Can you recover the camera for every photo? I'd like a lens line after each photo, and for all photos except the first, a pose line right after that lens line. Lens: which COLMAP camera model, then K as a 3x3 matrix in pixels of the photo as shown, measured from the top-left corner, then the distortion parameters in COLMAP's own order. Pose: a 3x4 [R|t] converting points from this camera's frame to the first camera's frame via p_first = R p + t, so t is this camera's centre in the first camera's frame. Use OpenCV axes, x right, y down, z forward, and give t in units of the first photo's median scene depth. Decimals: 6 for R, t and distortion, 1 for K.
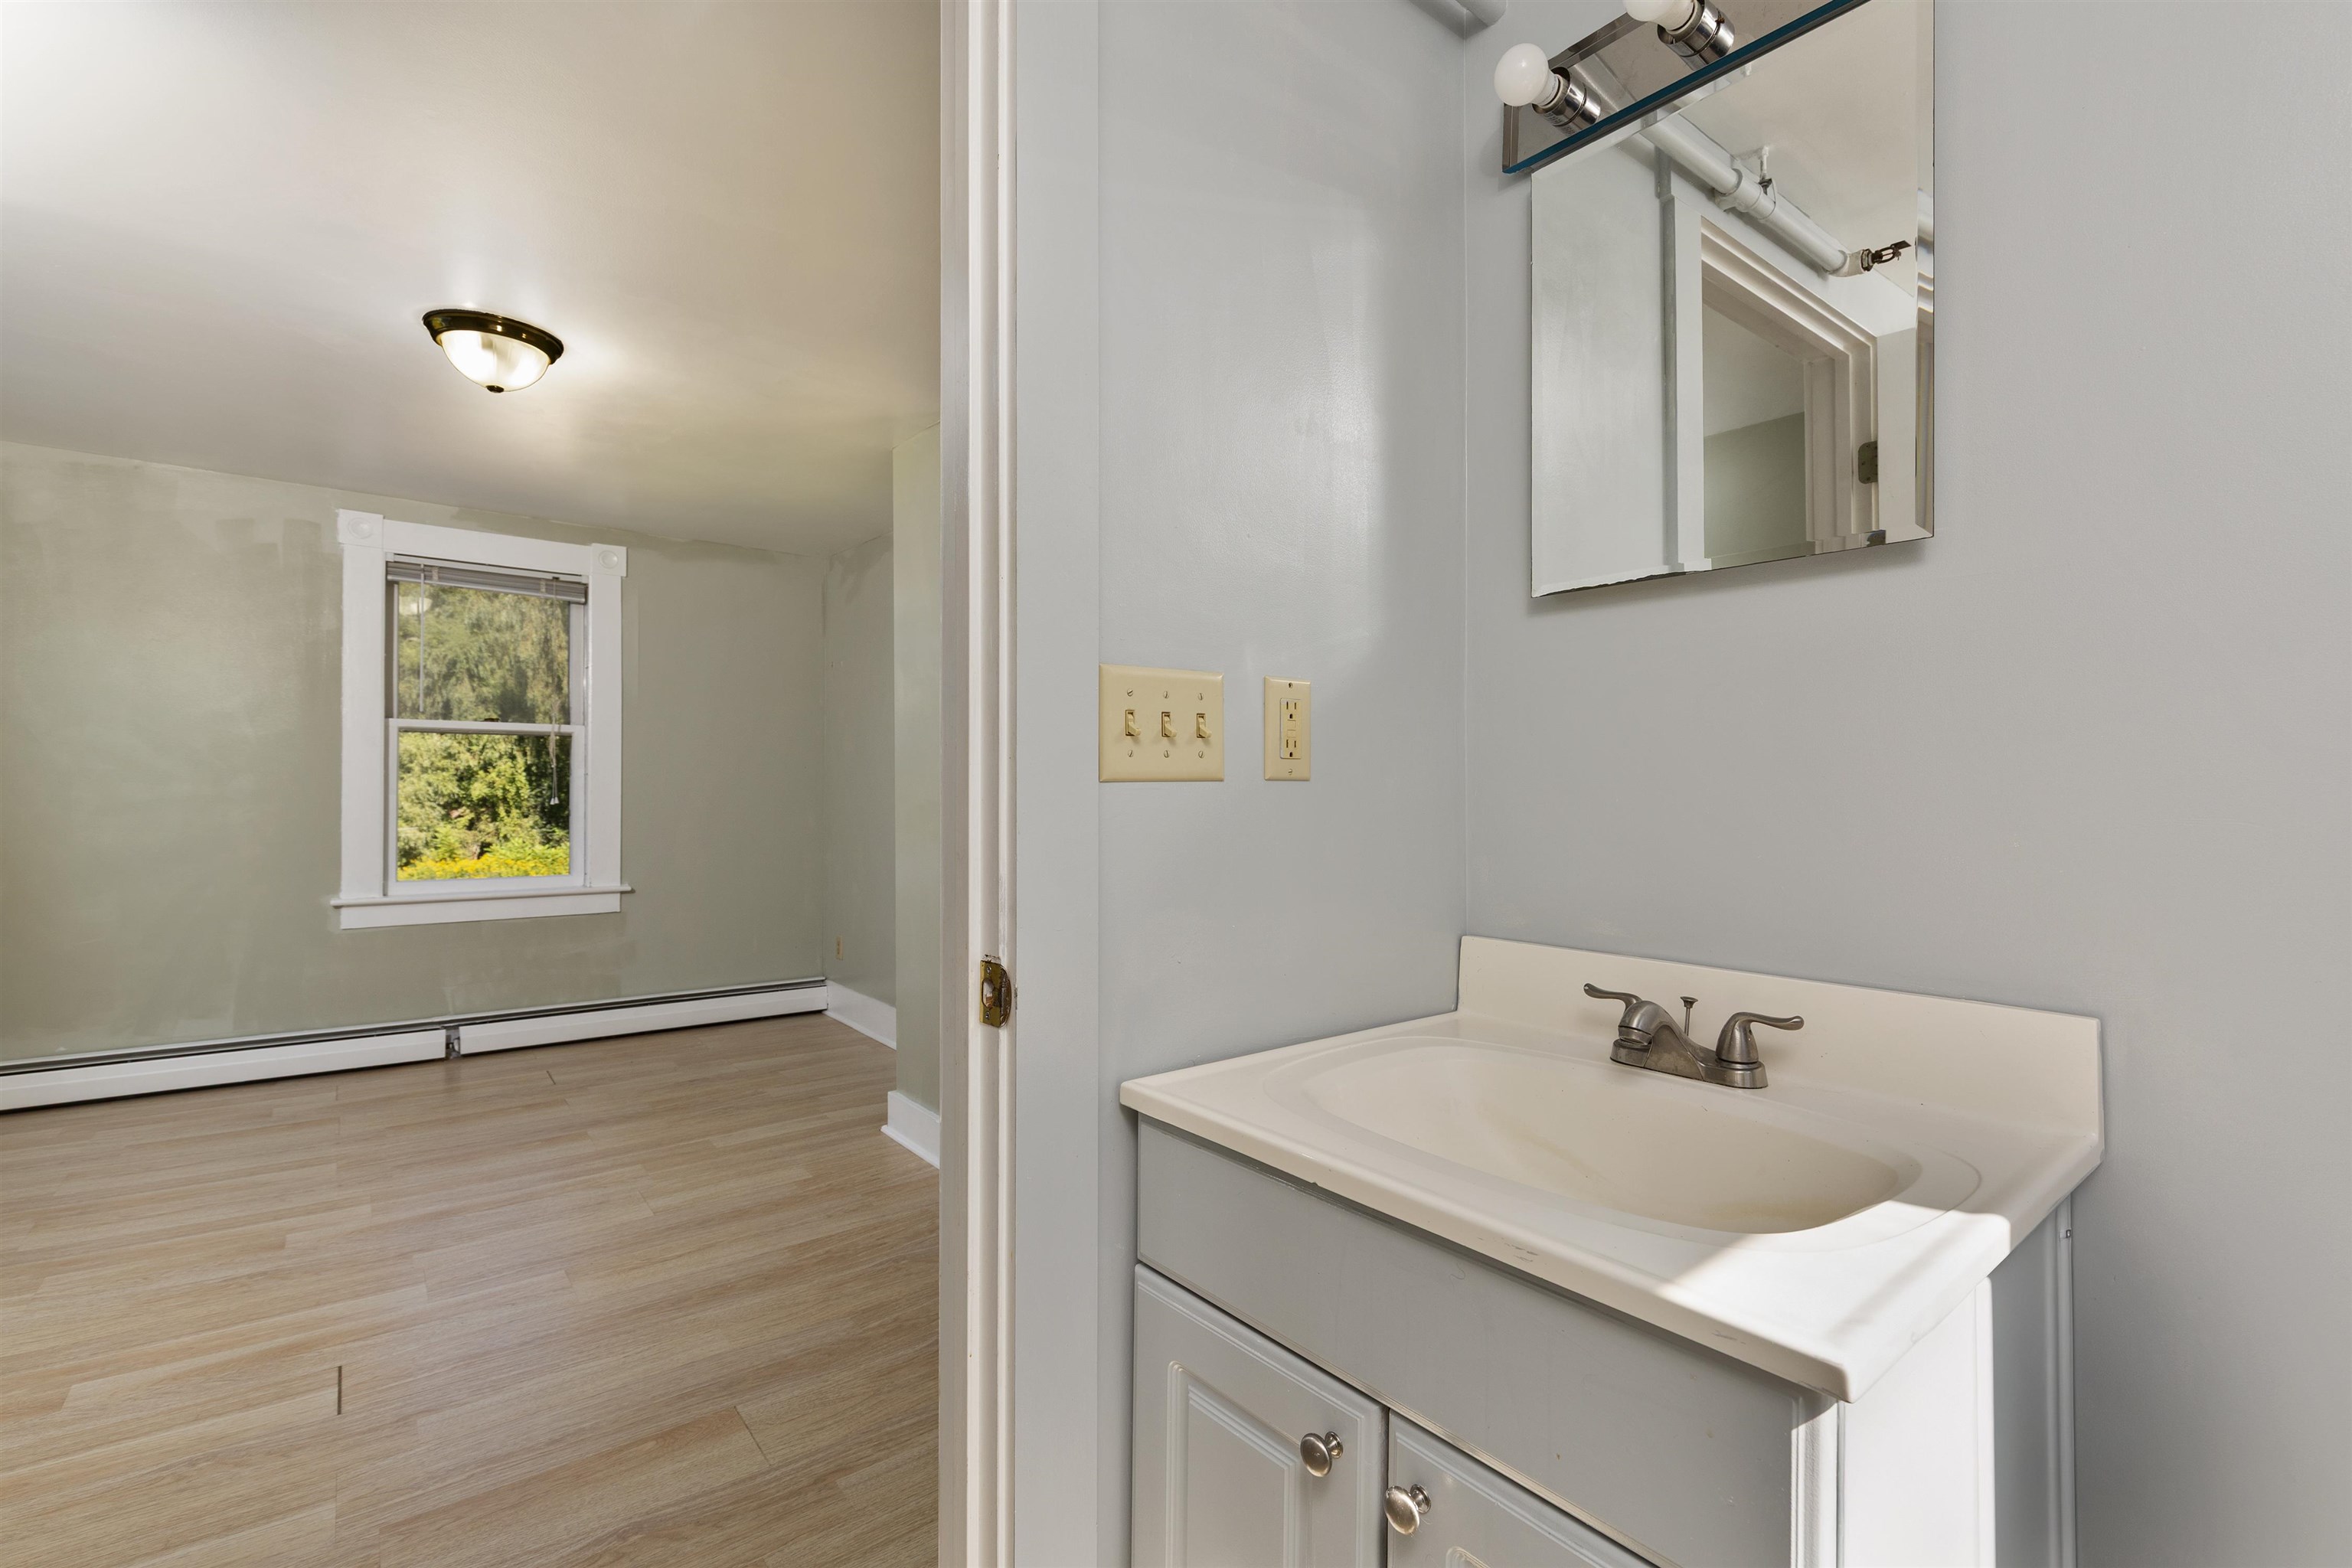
lens RADIAL K [[1048.9, 0, 1172.6], [0, 1048.9, 784.6], [0, 0, 1]] dist [-0.002408, 0.001413]
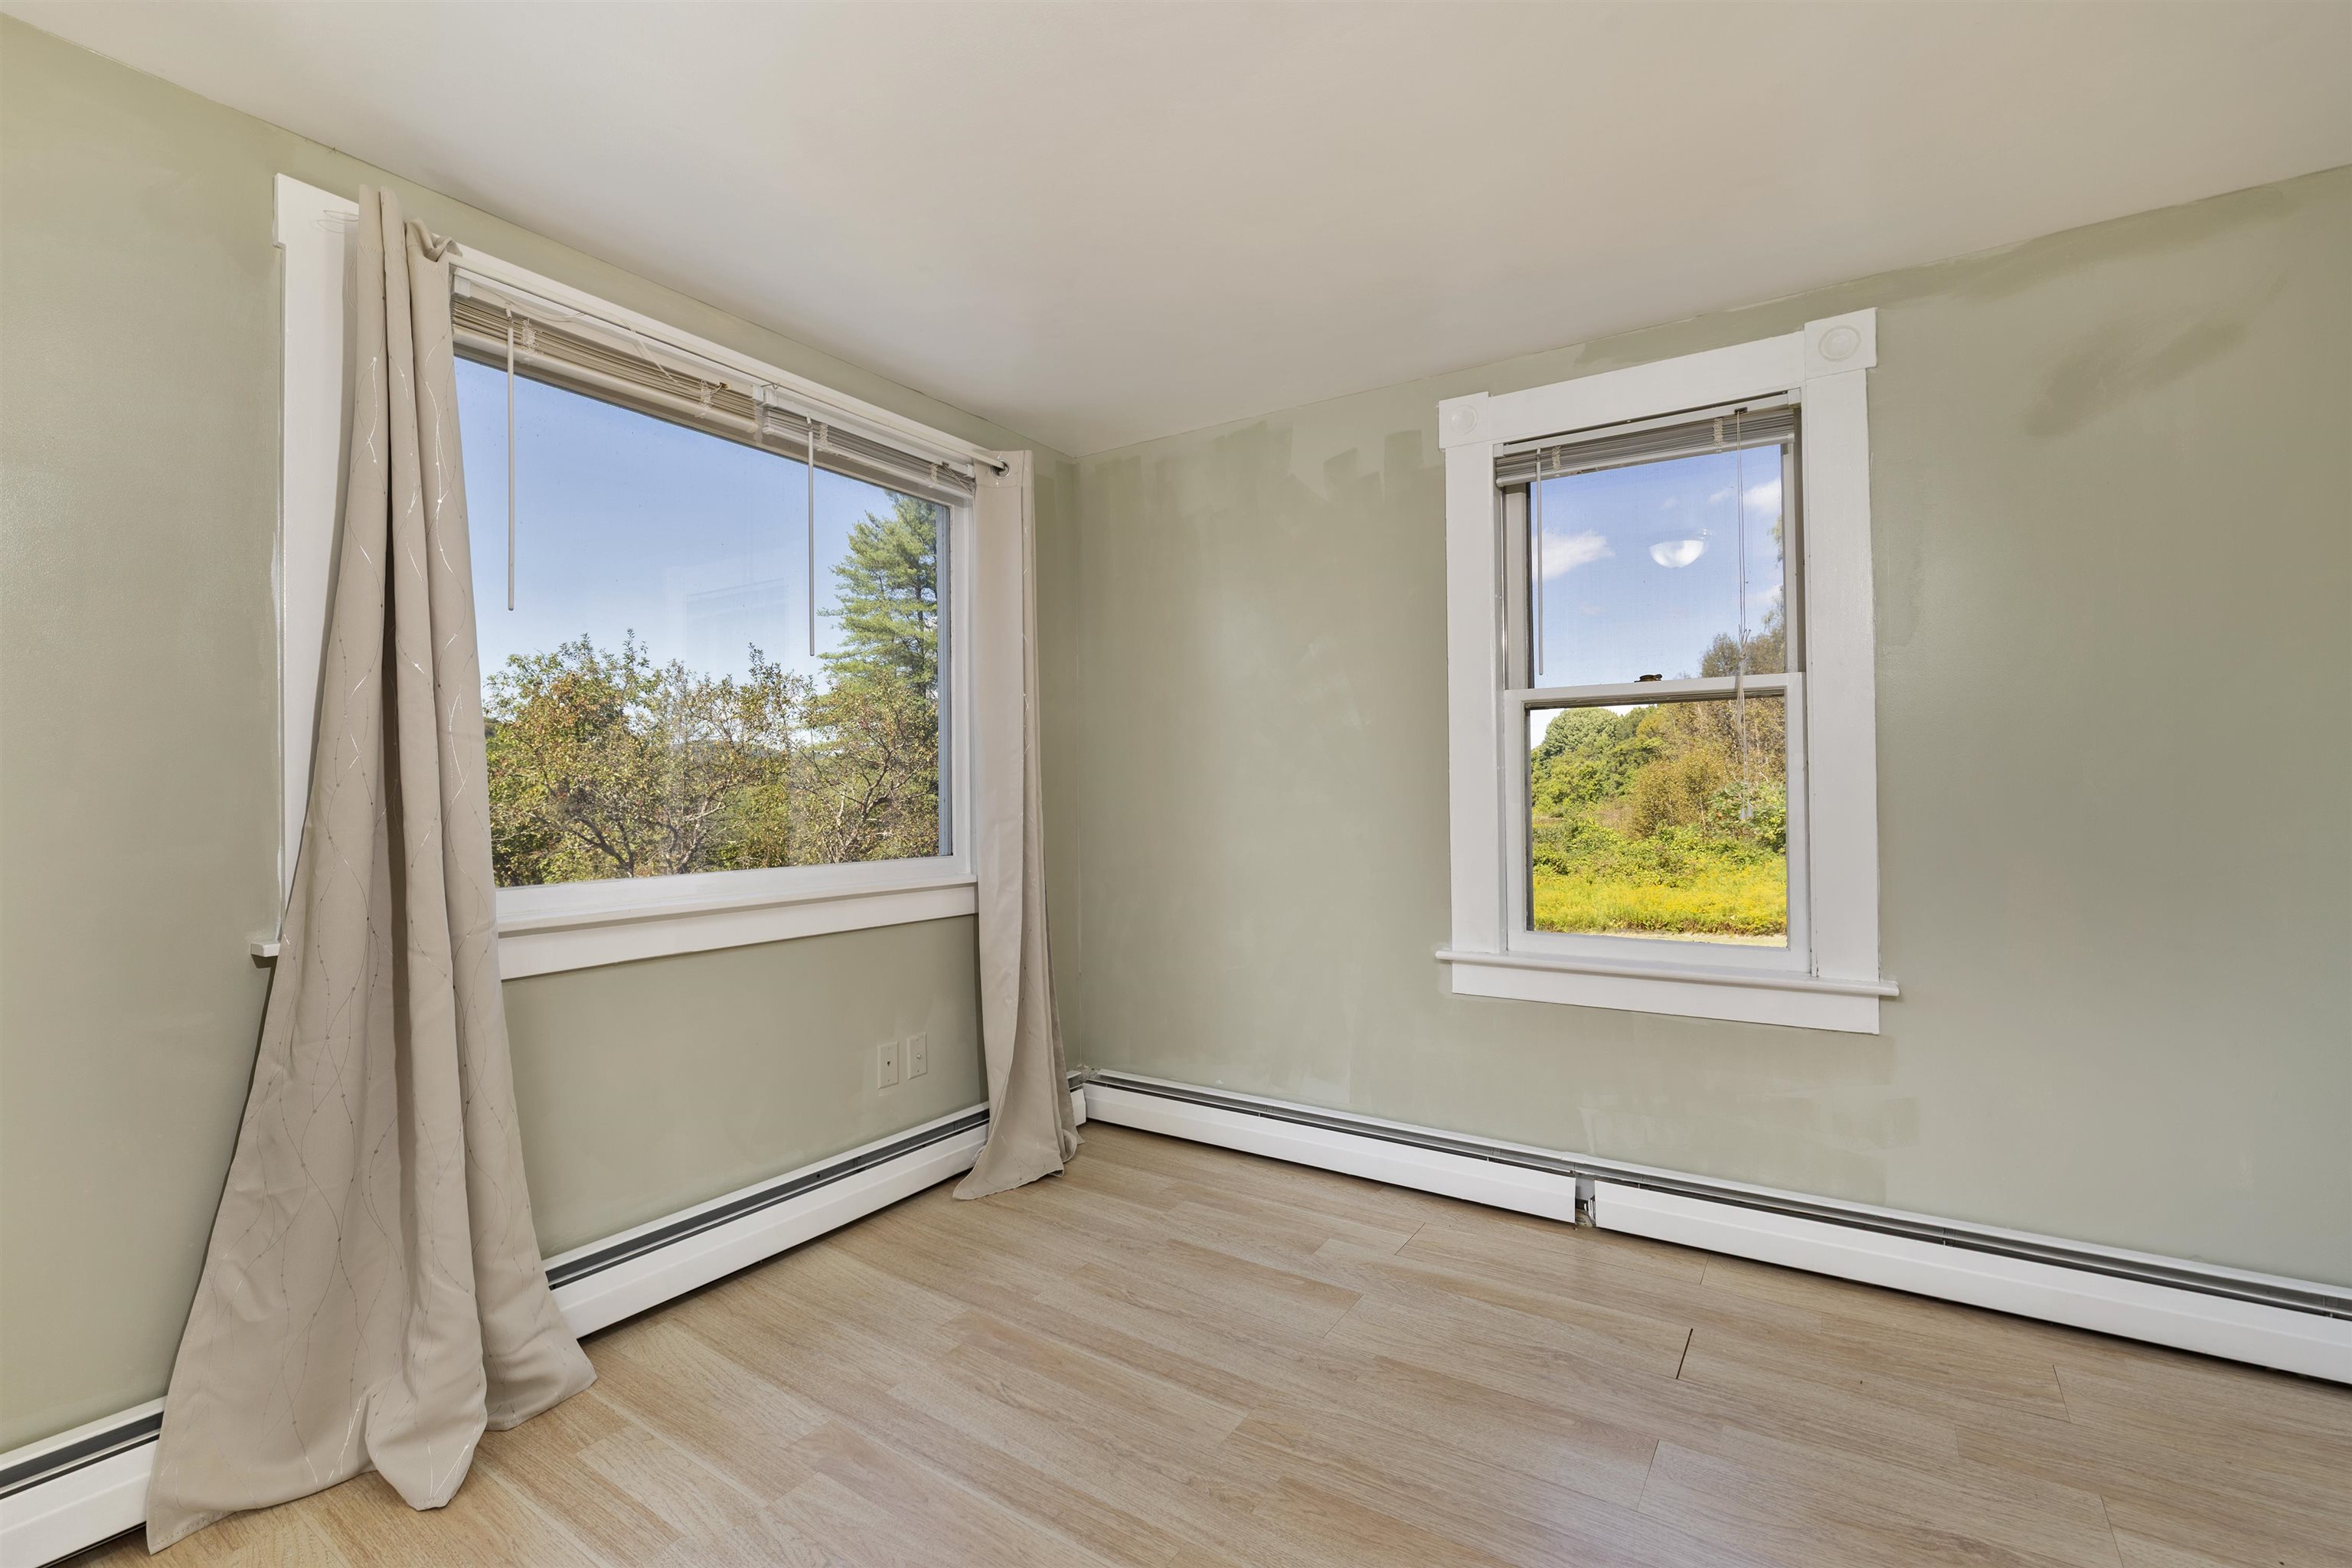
lens RADIAL K [[1048.9, 0, 1176.4], [0, 1048.9, 785.6], [0, 0, 1]] dist [-0.002408, 0.001413]
pose [[0.319063, -0.011734, -0.947661, -0.173278], [0.011578, 0.999897, -0.008483, 0.001788], [0.947663, -0.008265, 0.319166, 0.575889]]
